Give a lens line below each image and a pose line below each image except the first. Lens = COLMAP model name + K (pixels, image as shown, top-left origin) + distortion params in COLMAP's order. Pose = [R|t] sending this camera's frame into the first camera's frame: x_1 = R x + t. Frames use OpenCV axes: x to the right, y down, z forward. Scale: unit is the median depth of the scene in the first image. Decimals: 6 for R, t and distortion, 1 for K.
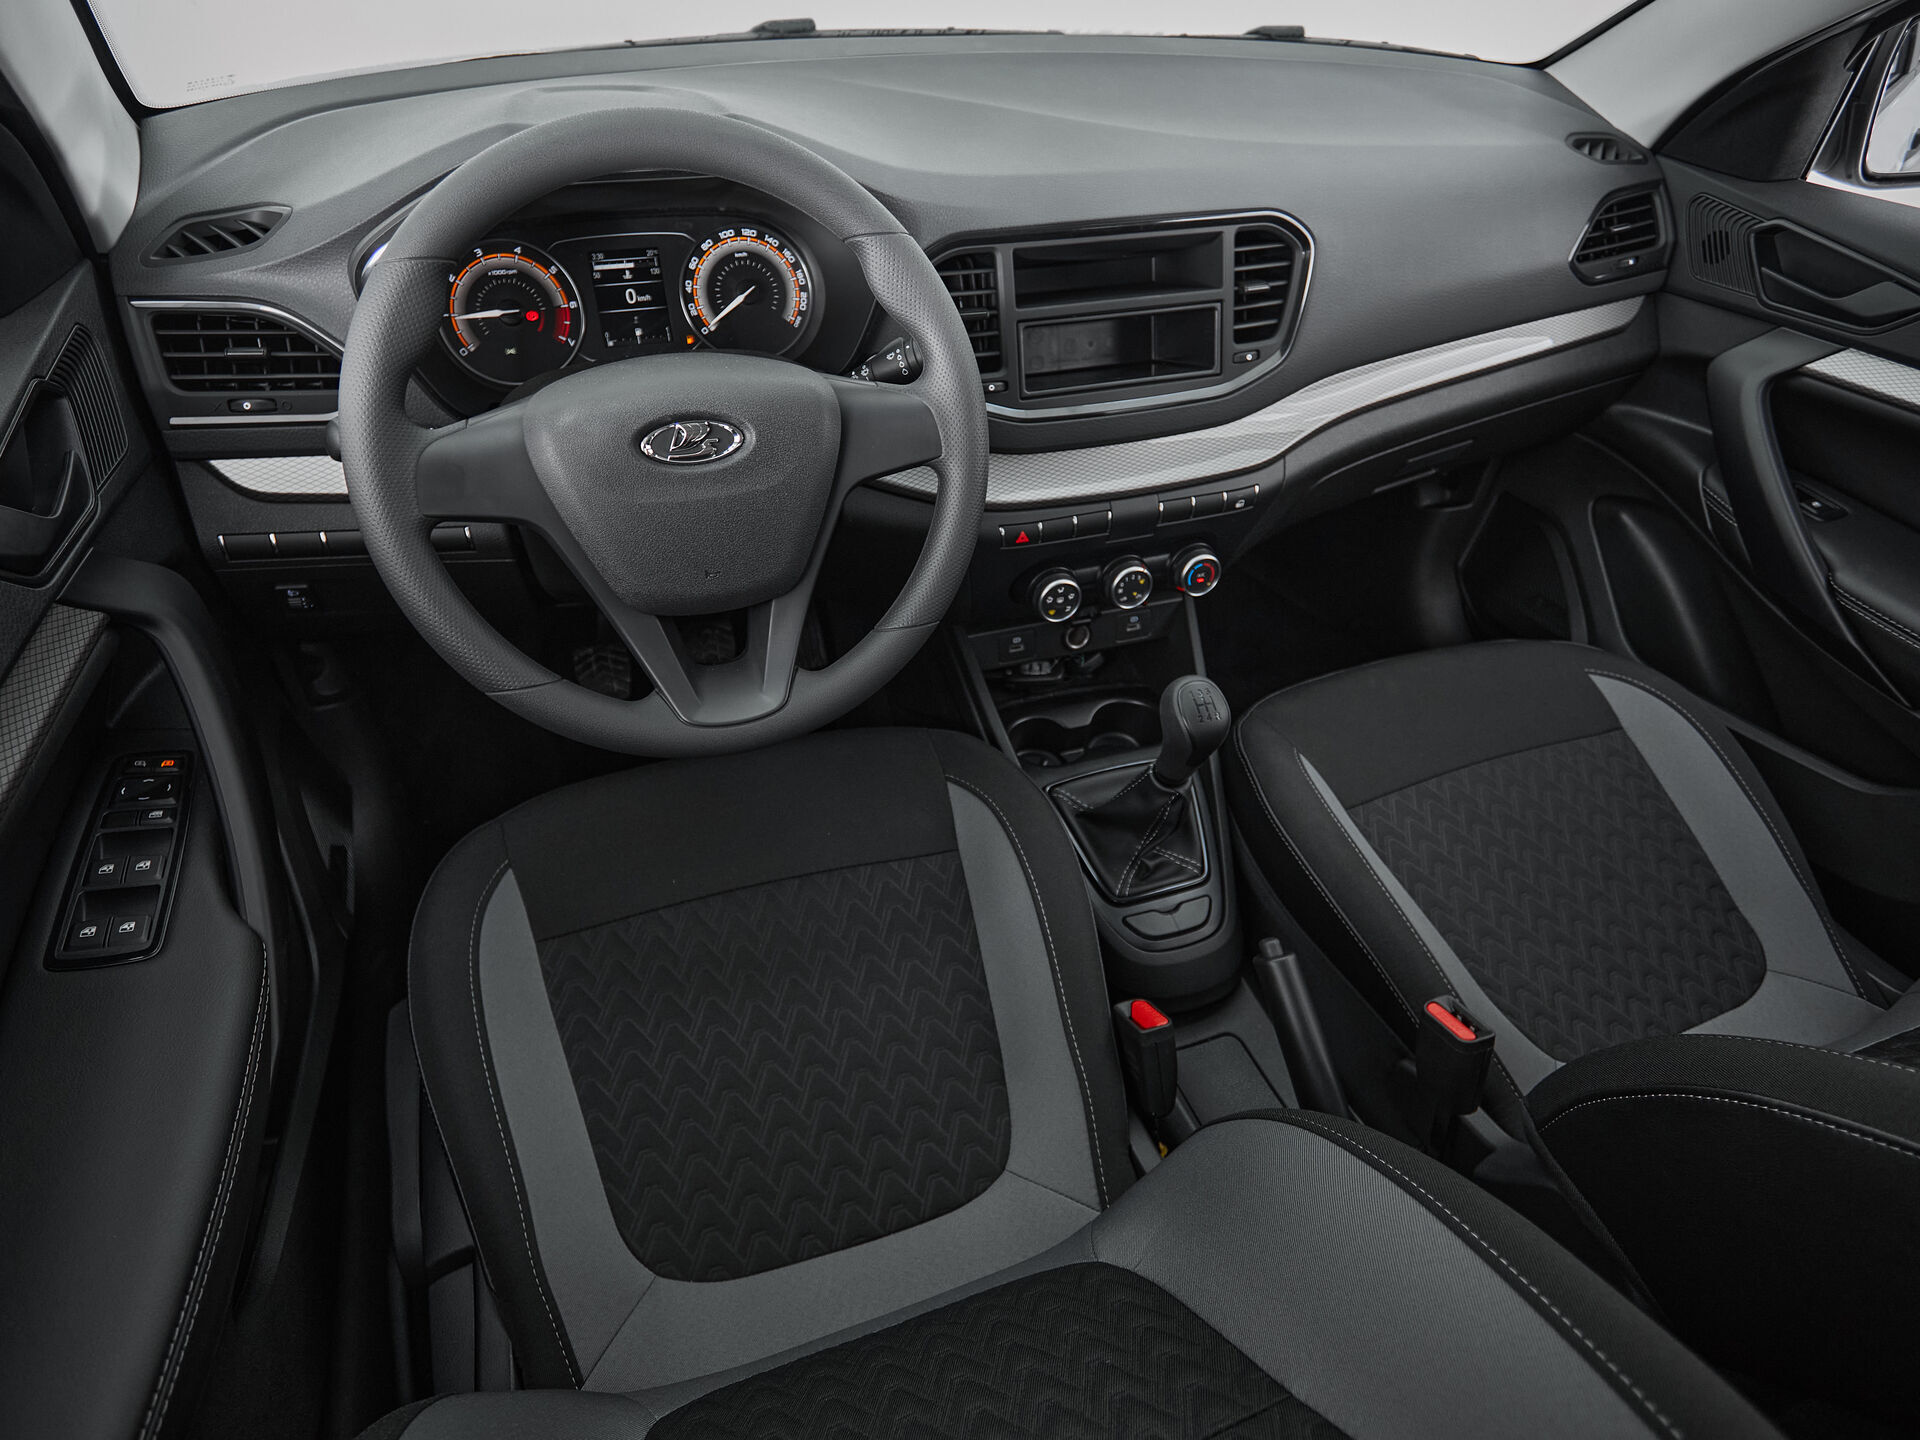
lens RADIAL K [[1048.4, 0, 928.0], [0, 1048.4, 717.5], [0, 0, 1]] dist [-0.000854, -0.000308]
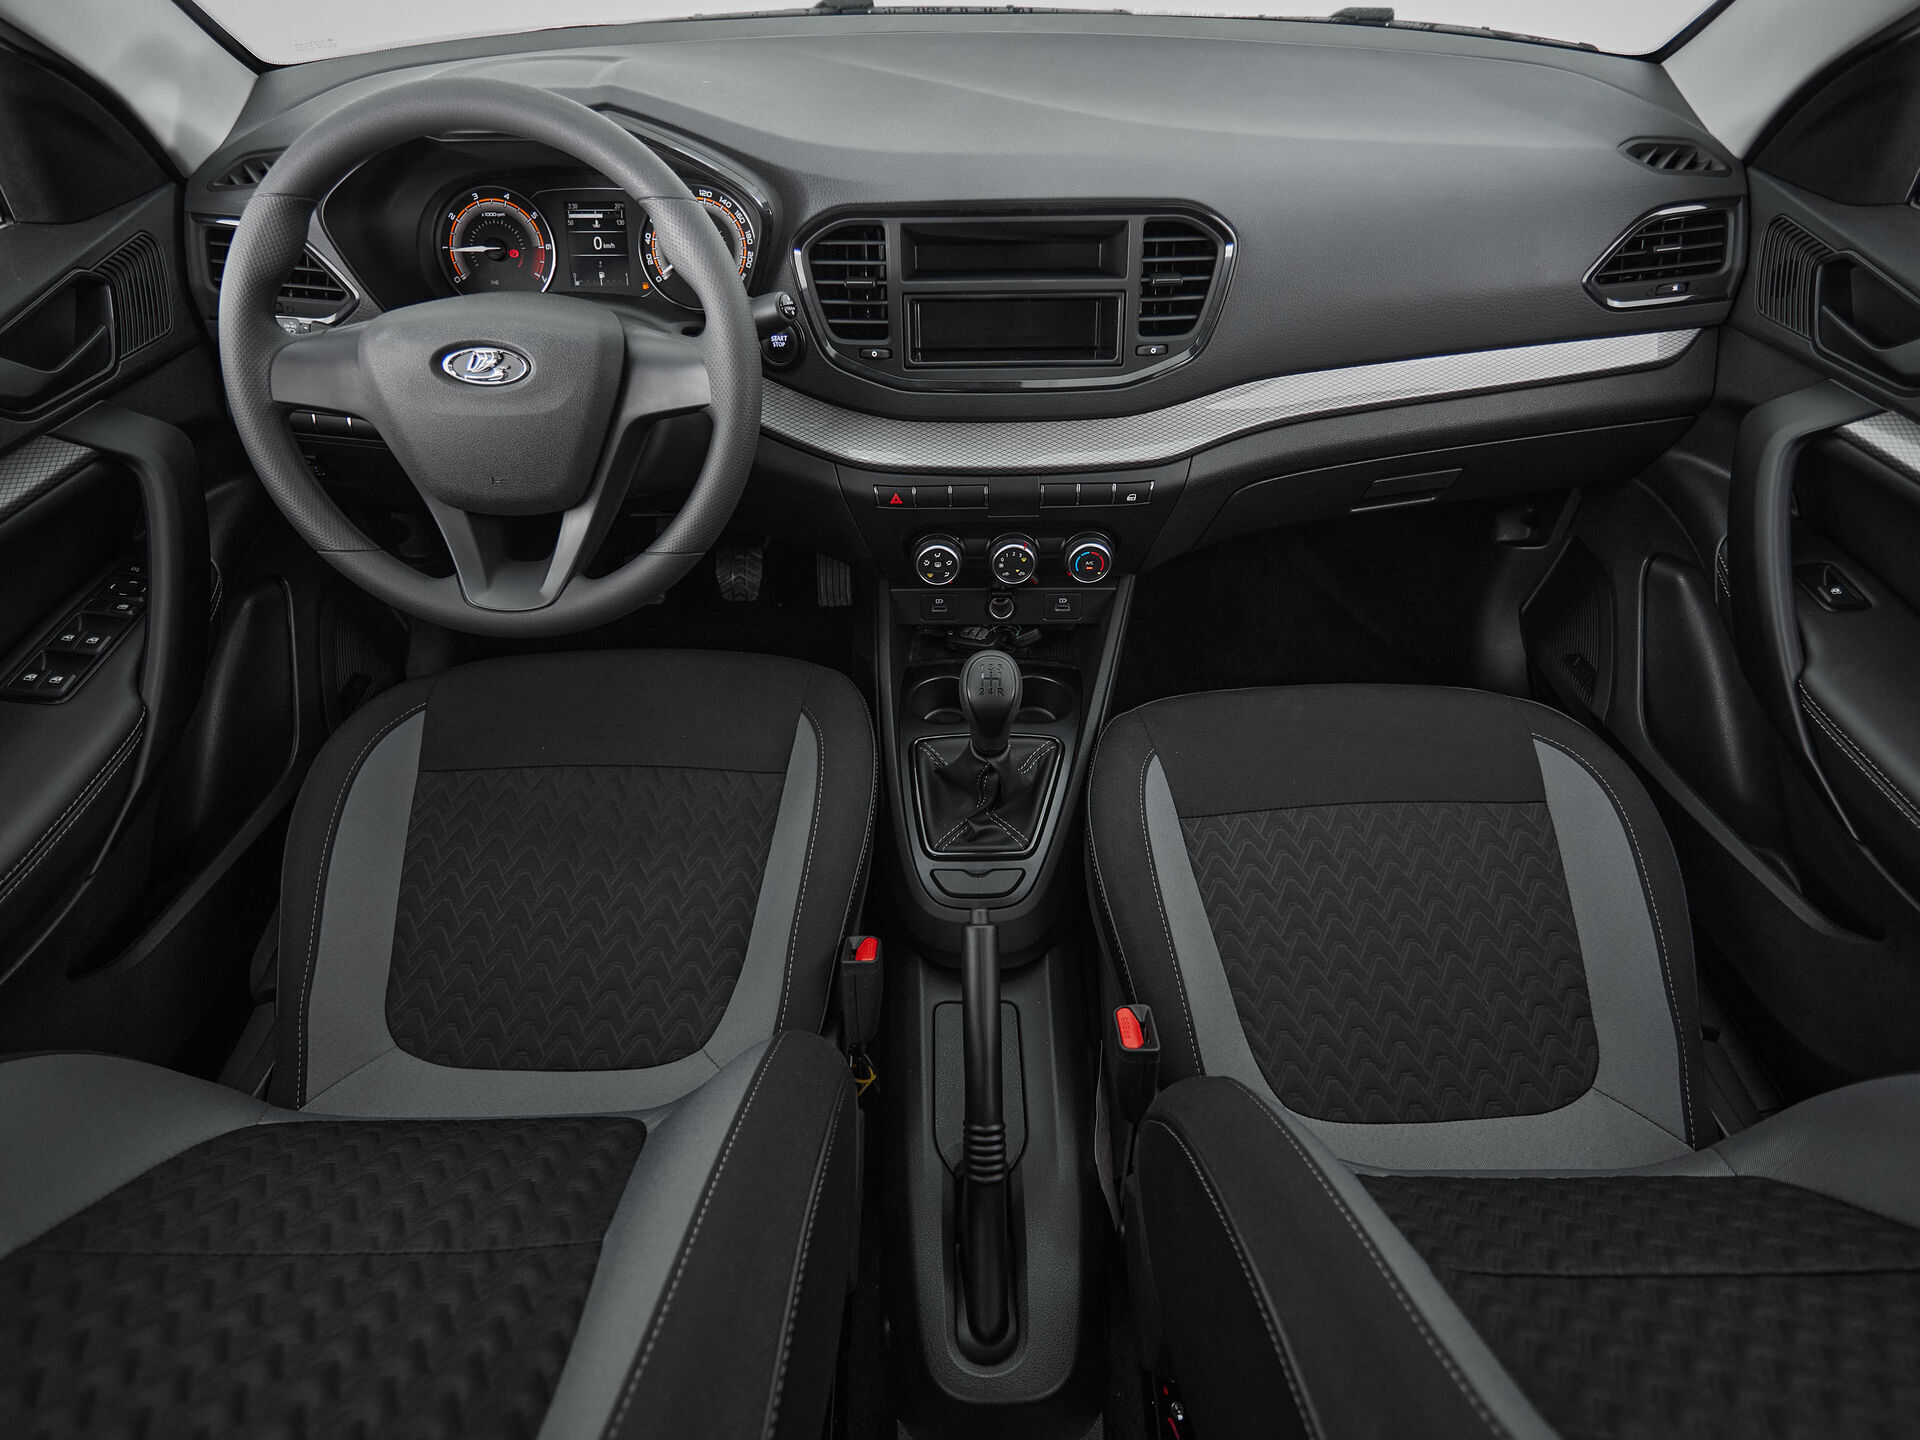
lens RADIAL K [[1019.1, 0, 960.0], [0, 1019.1, 720.0], [0, 0, 1]] dist [0.001206, -0.000972]
pose [[0.949683, 0.188547, -0.250104, 0.448837], [-0.179469, 0.982003, 0.058835, -0.023957], [0.256696, -0.010989, 0.966430, 0.014303]]
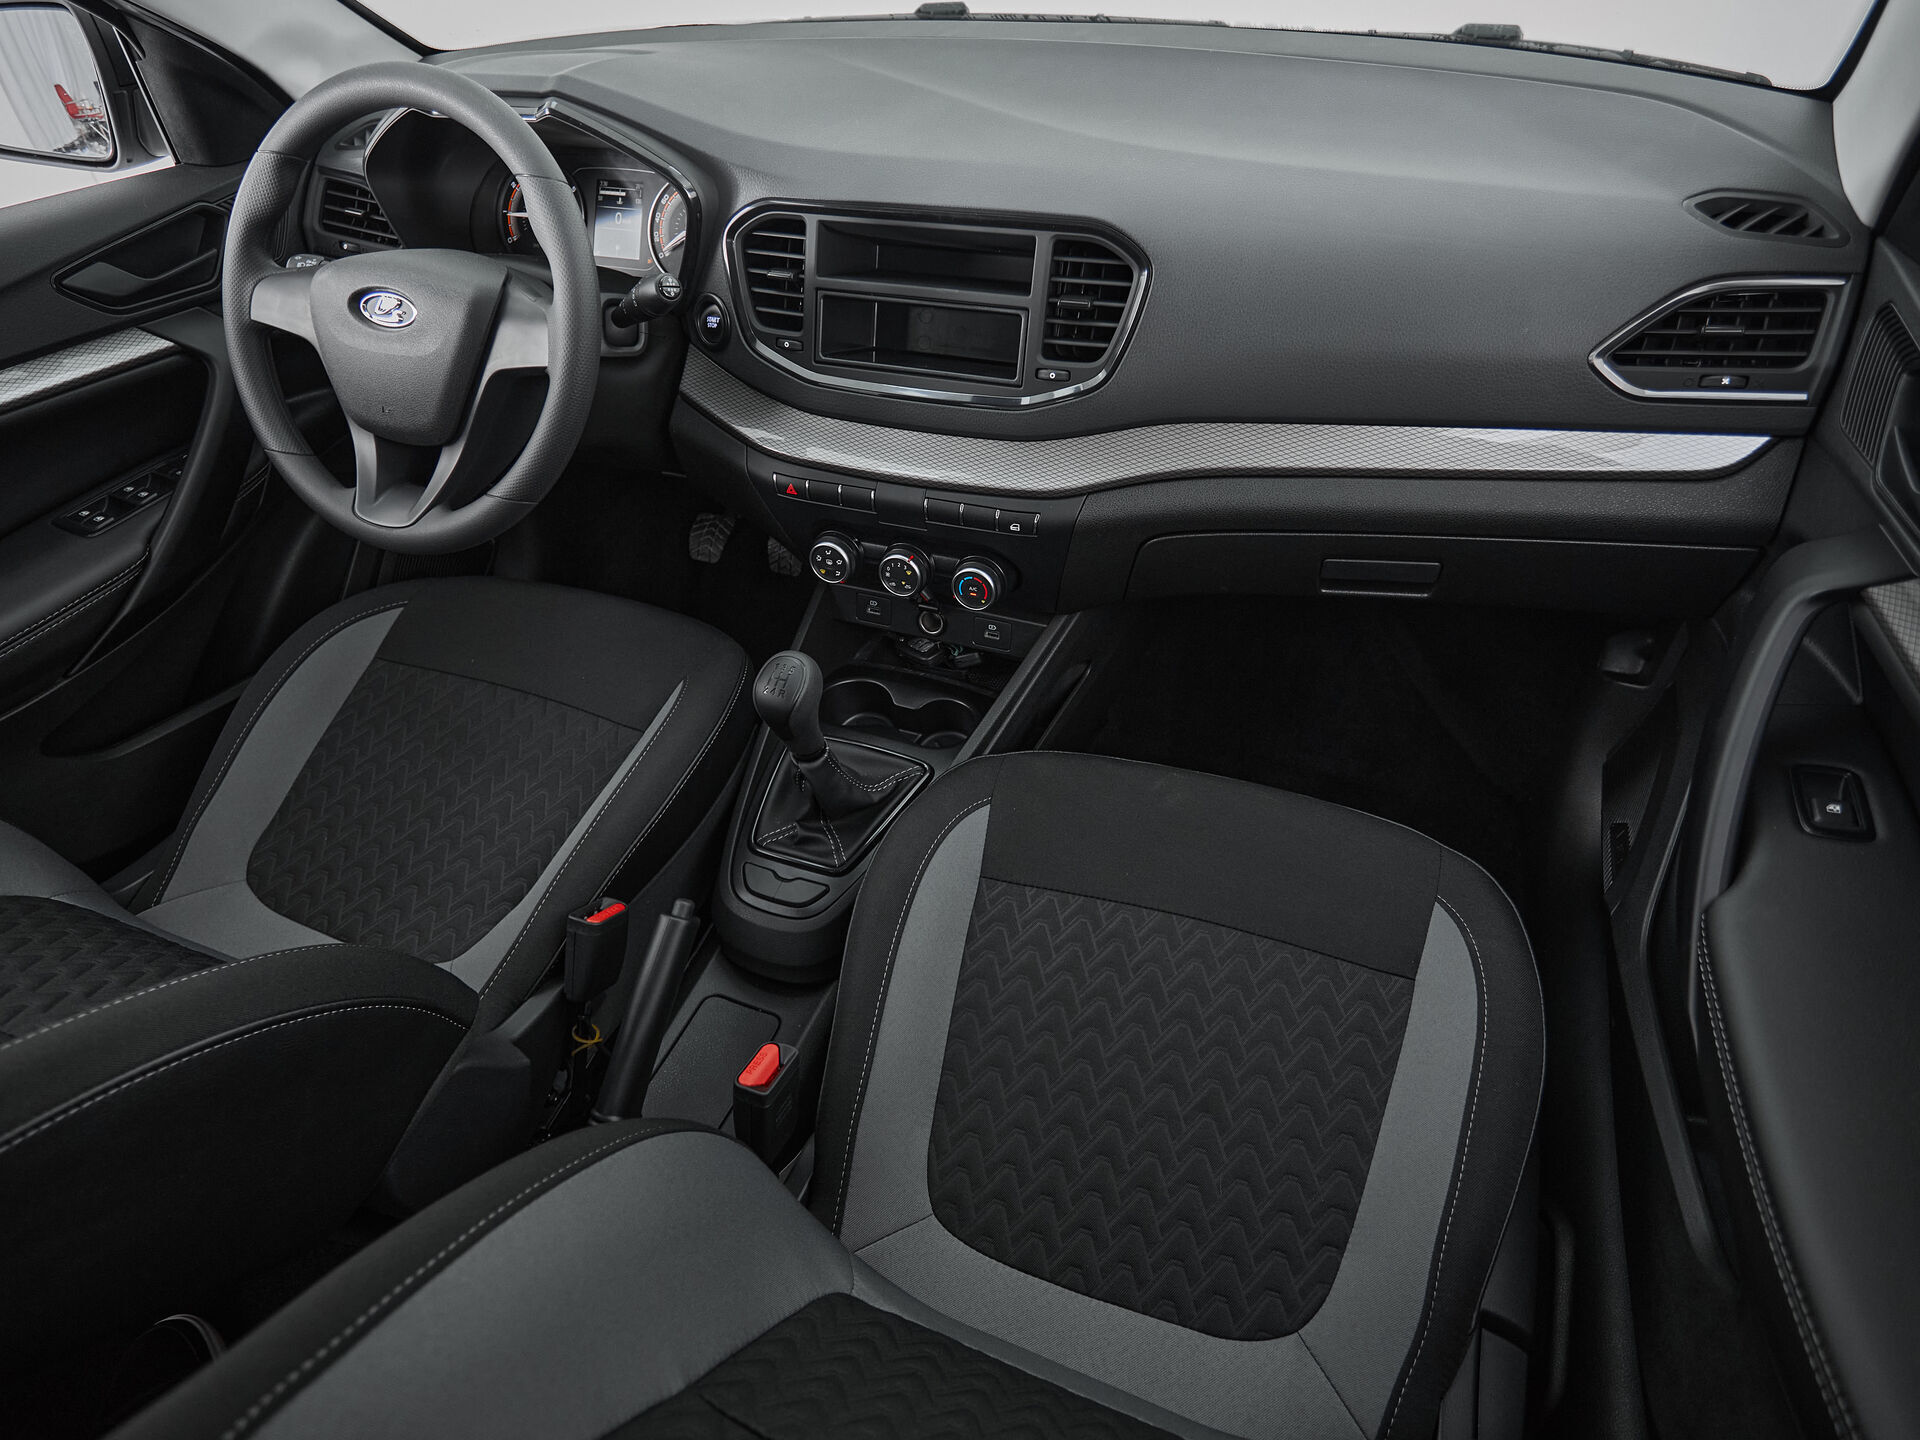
lens RADIAL K [[1052.7, 0, 962.3], [0, 1052.7, 688.4], [0, 0, 1]] dist [0.000536, 0.001421]
pose [[0.763912, 0.368128, -0.530020, 0.855319], [-0.372517, 0.922221, 0.103628, -0.159515], [0.526944, 0.118279, 0.841629, 0.214651]]
